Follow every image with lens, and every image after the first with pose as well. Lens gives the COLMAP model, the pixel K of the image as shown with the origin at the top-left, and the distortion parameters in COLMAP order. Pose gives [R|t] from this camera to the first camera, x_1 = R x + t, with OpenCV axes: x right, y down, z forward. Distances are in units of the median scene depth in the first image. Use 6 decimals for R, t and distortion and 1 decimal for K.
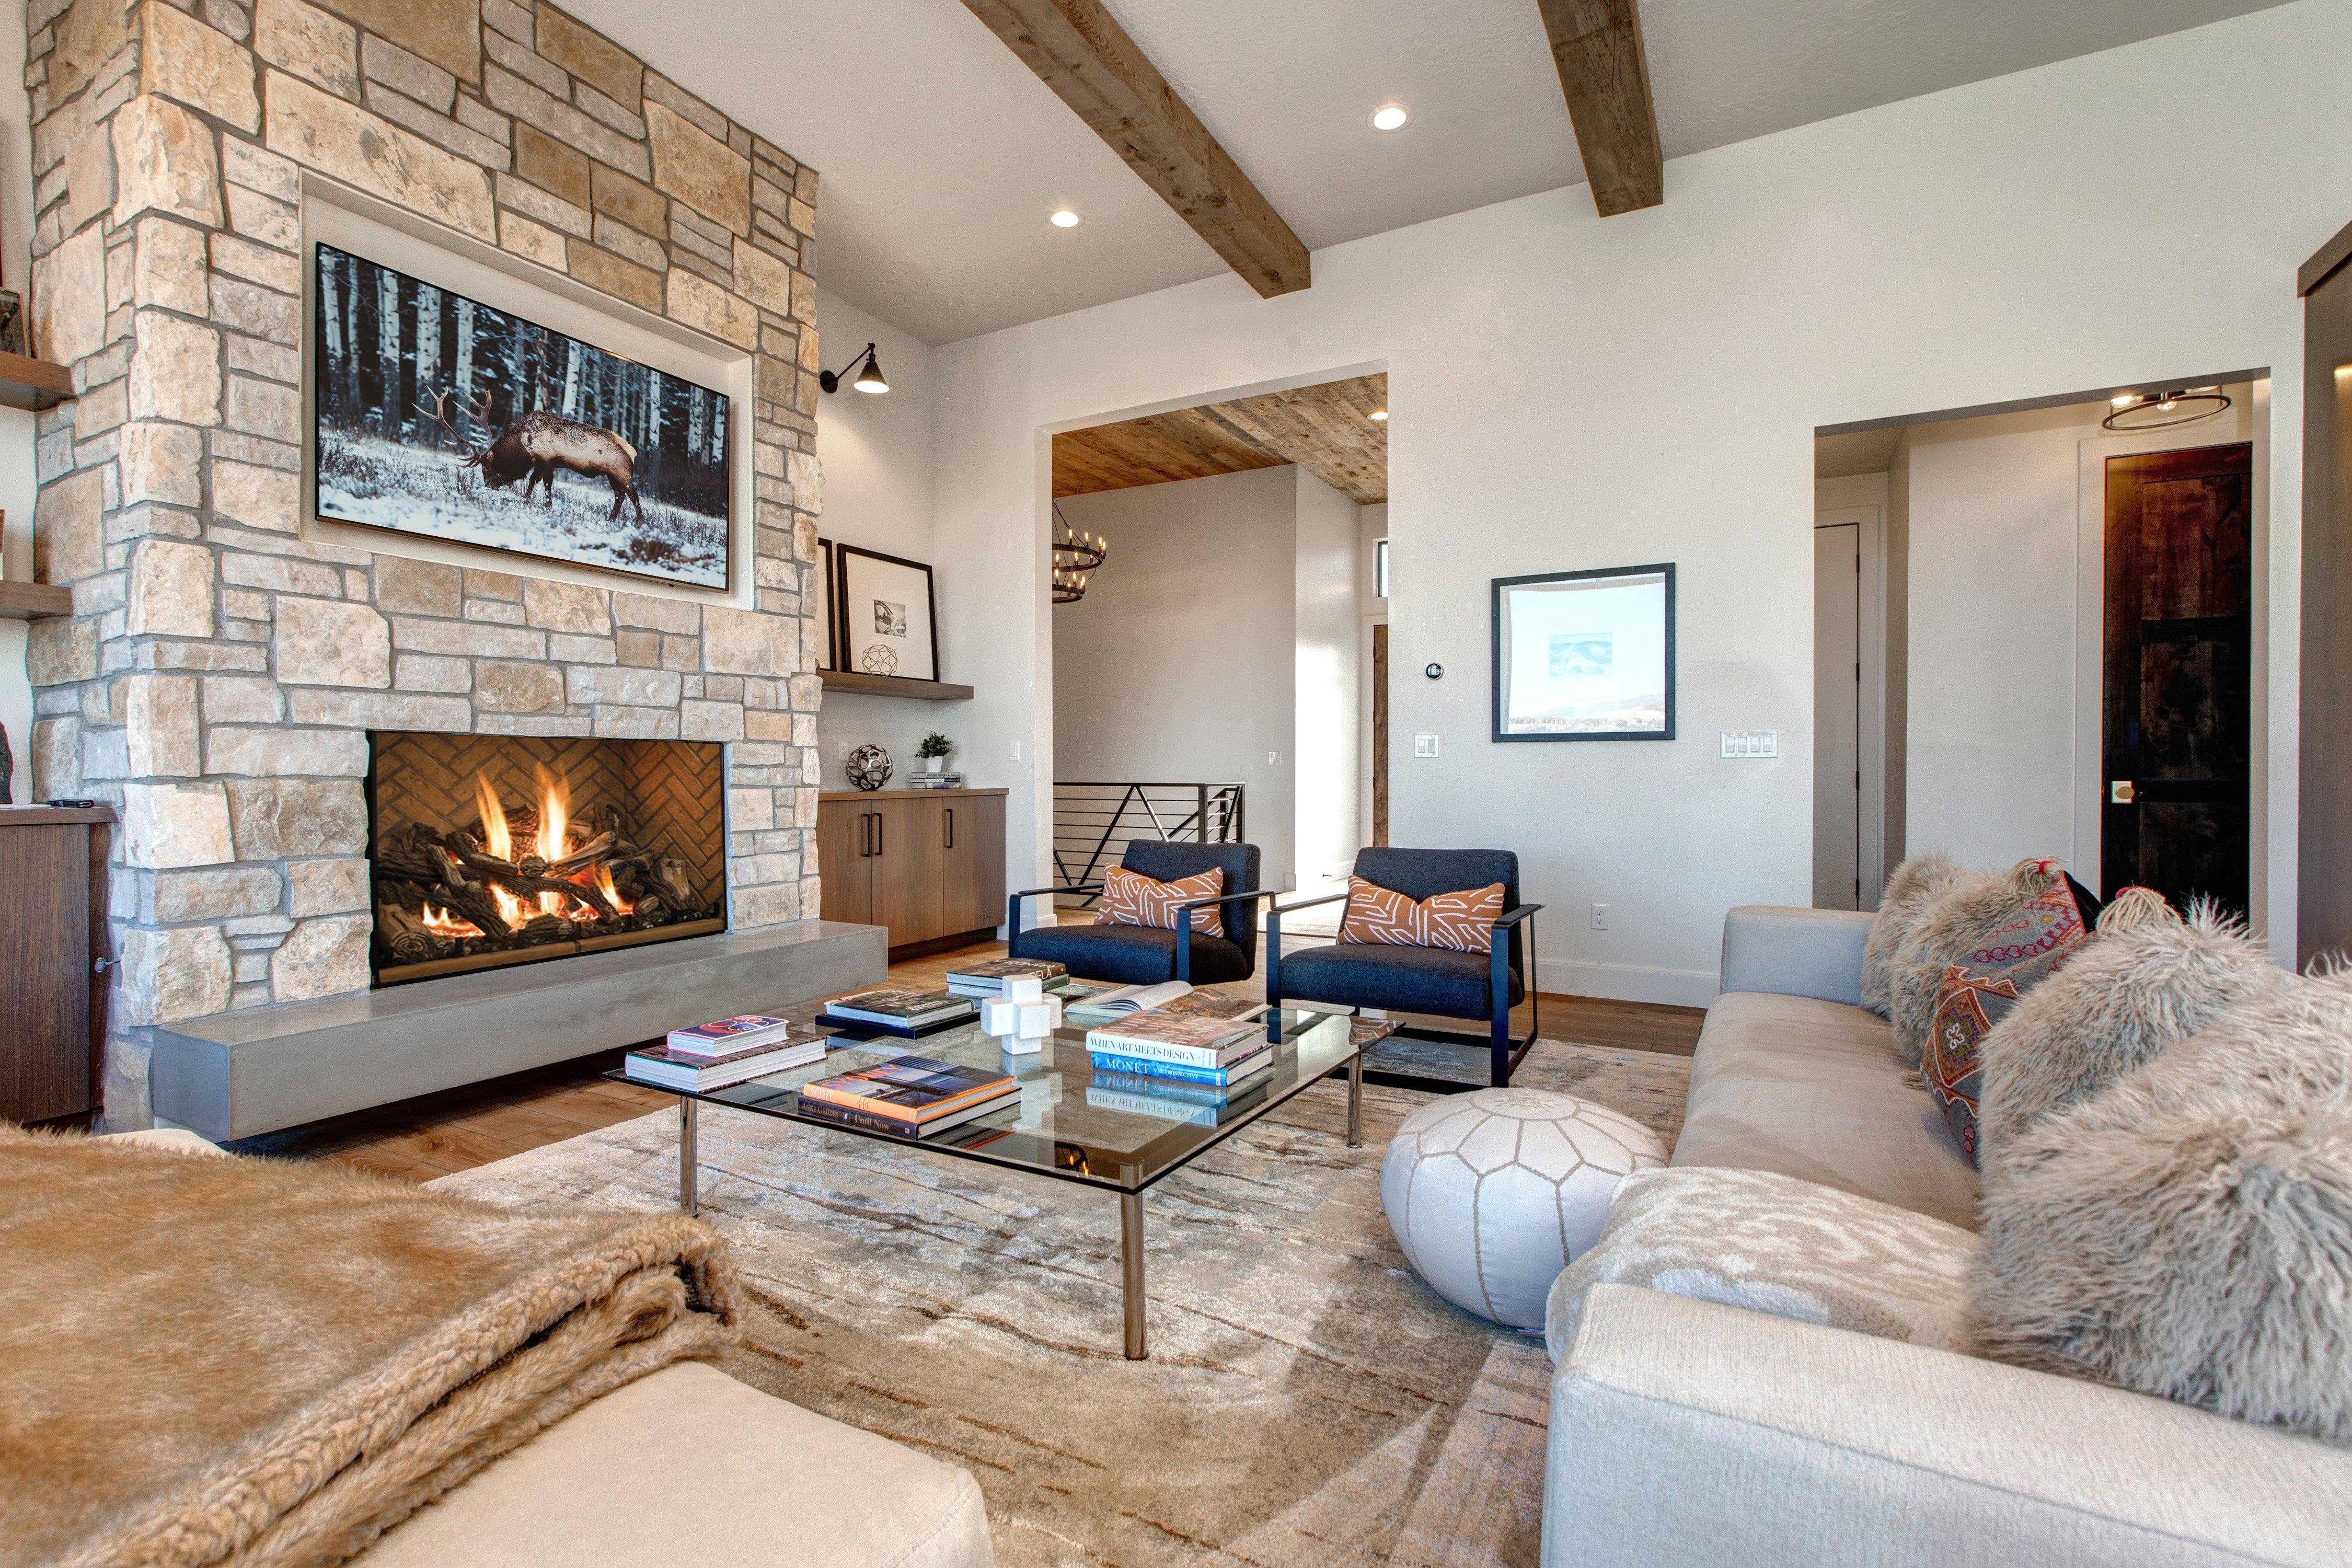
lens RADIAL K [[1066.3, 0, 1166.5], [0, 1066.3, 776.6], [0, 0, 1]] dist [0.005653, -0.000381]
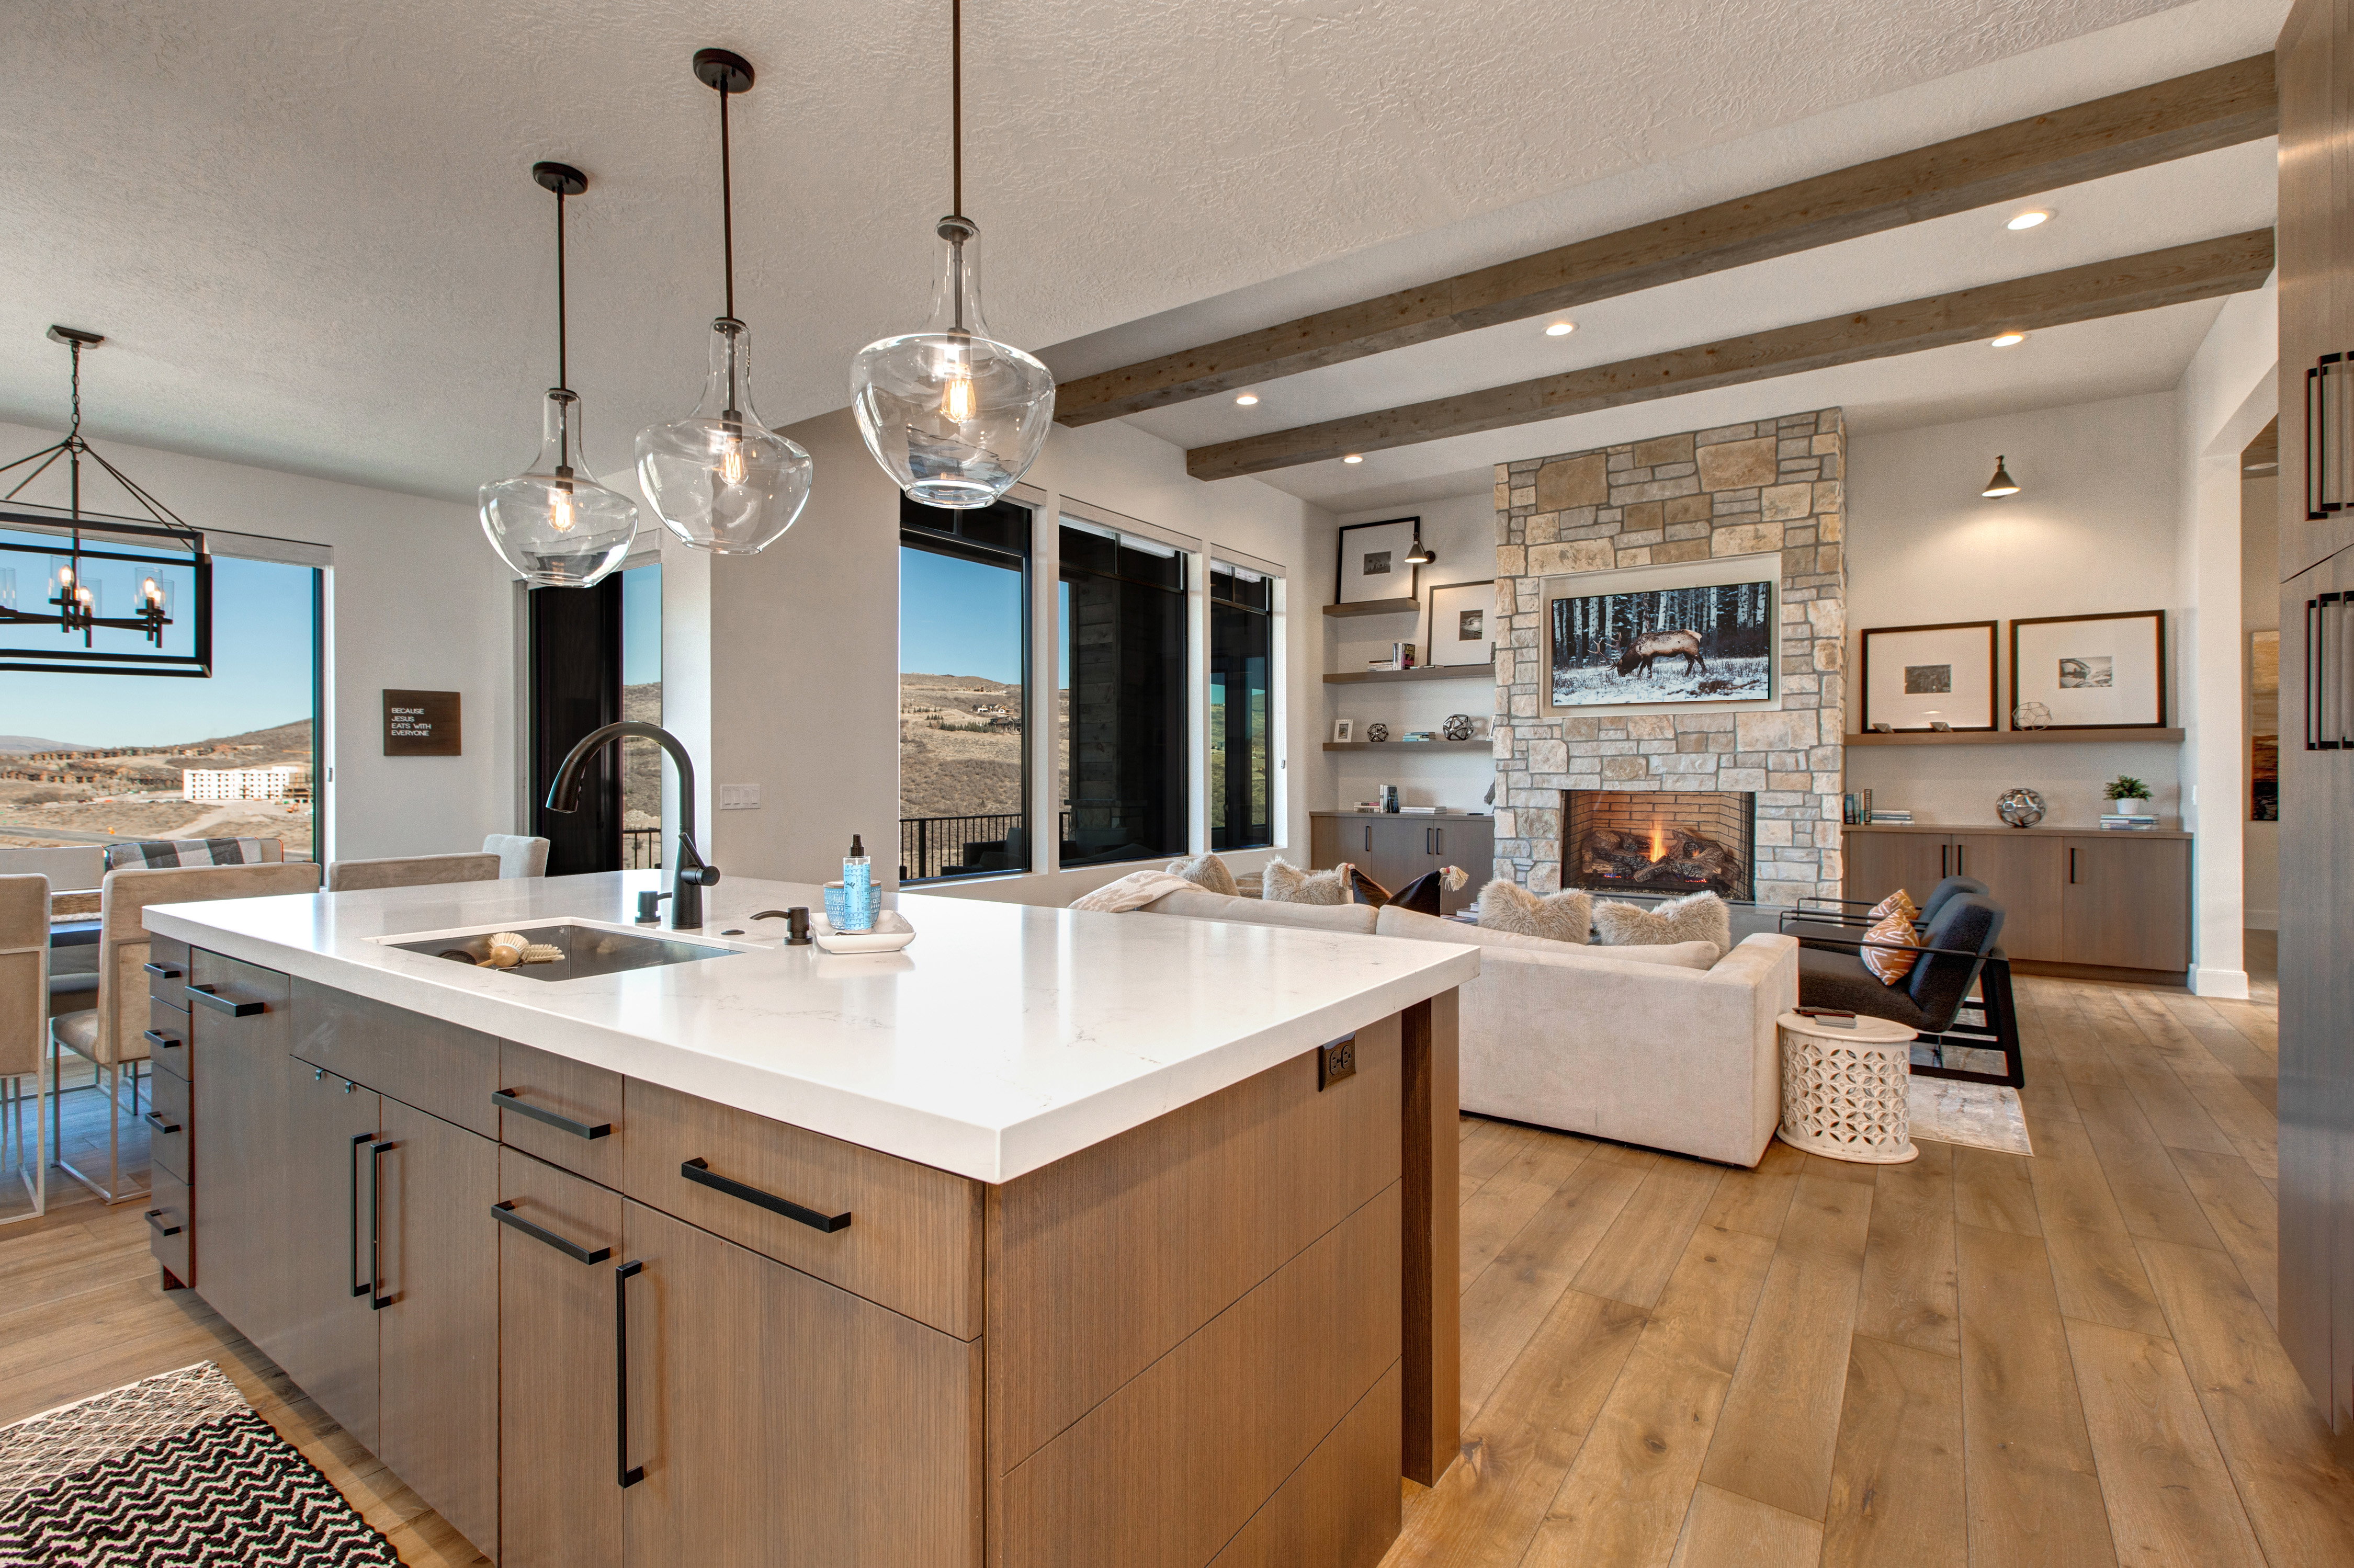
lens RADIAL K [[1067.1, 0, 1176.9], [0, 1067.1, 770.6], [0, 0, 1]] dist [0.005653, -0.000381]
pose [[-0.103217, -0.006100, -0.994640, 1.489443], [-0.007827, 0.999955, -0.005320, -0.054898], [0.994628, 0.007236, -0.103260, 0.299924]]
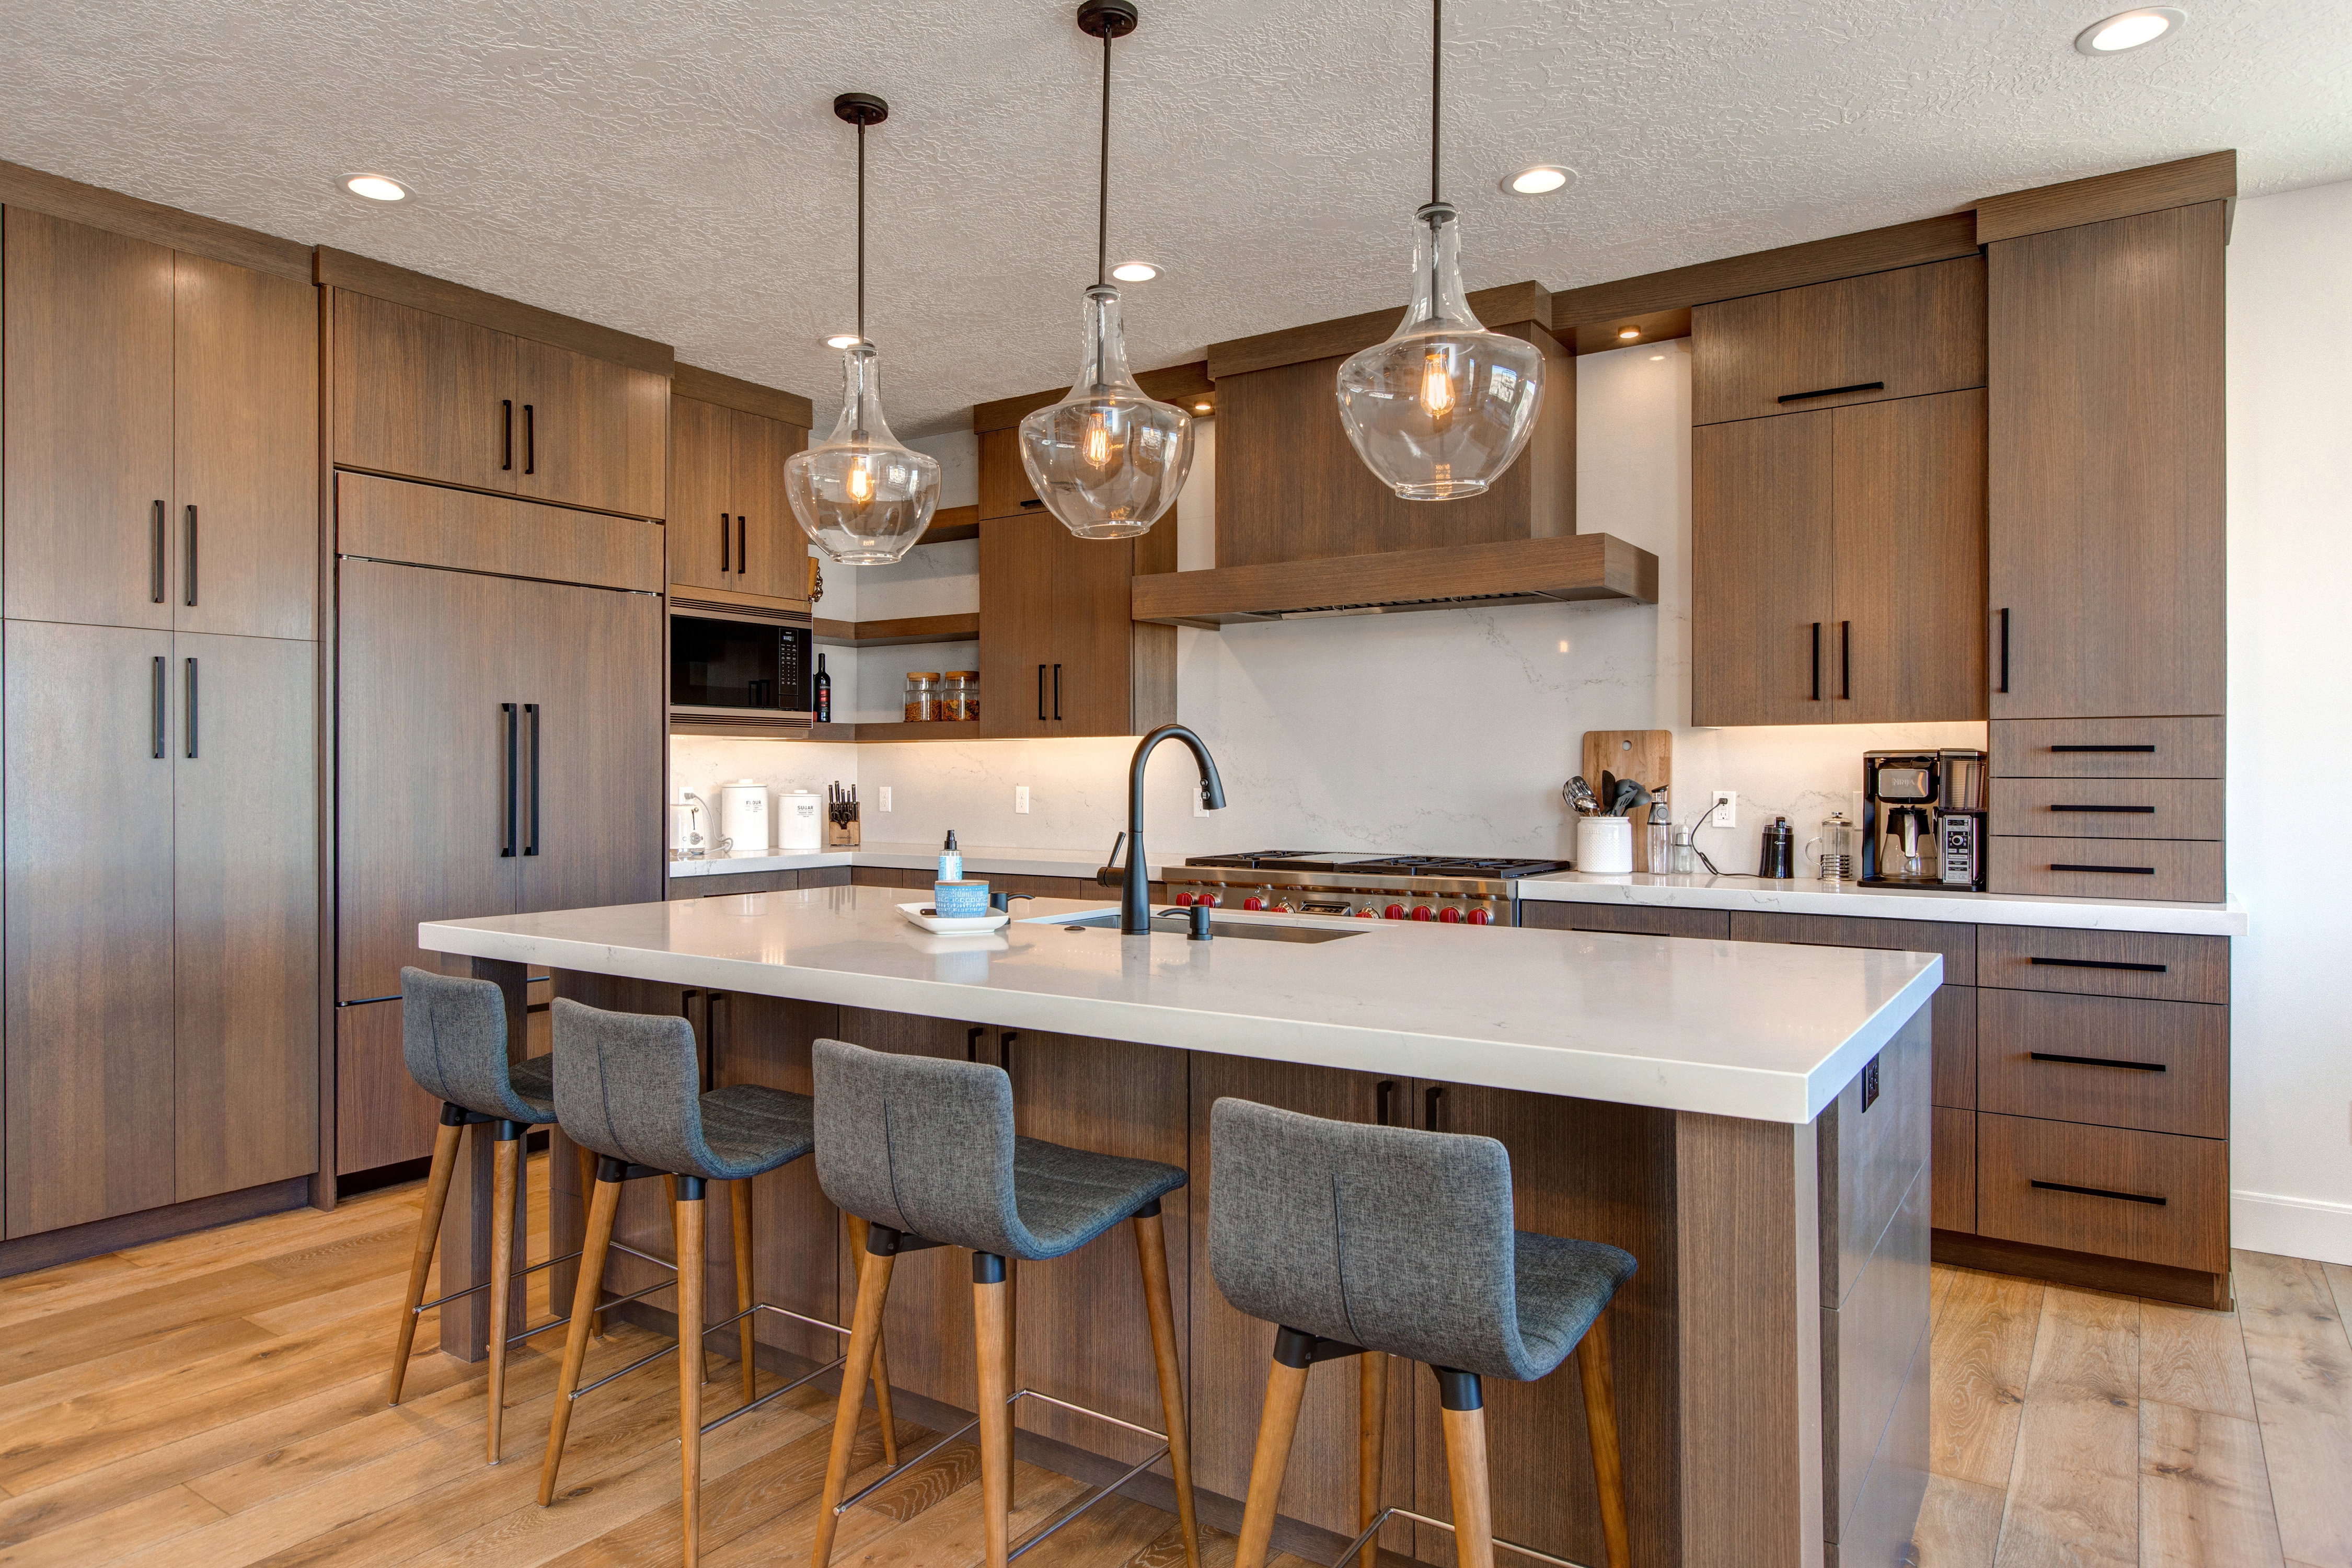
lens RADIAL K [[1438.4, 0, 1162.6], [0, 1438.4, 777.8], [0, 0, 1]] dist [0.009424, -0.001057]
pose [[0.096048, -0.005963, 0.995359, 0.246381], [0.008844, 0.999948, 0.005137, -0.056497], [-0.995337, 0.008309, 0.096096, -0.084930]]
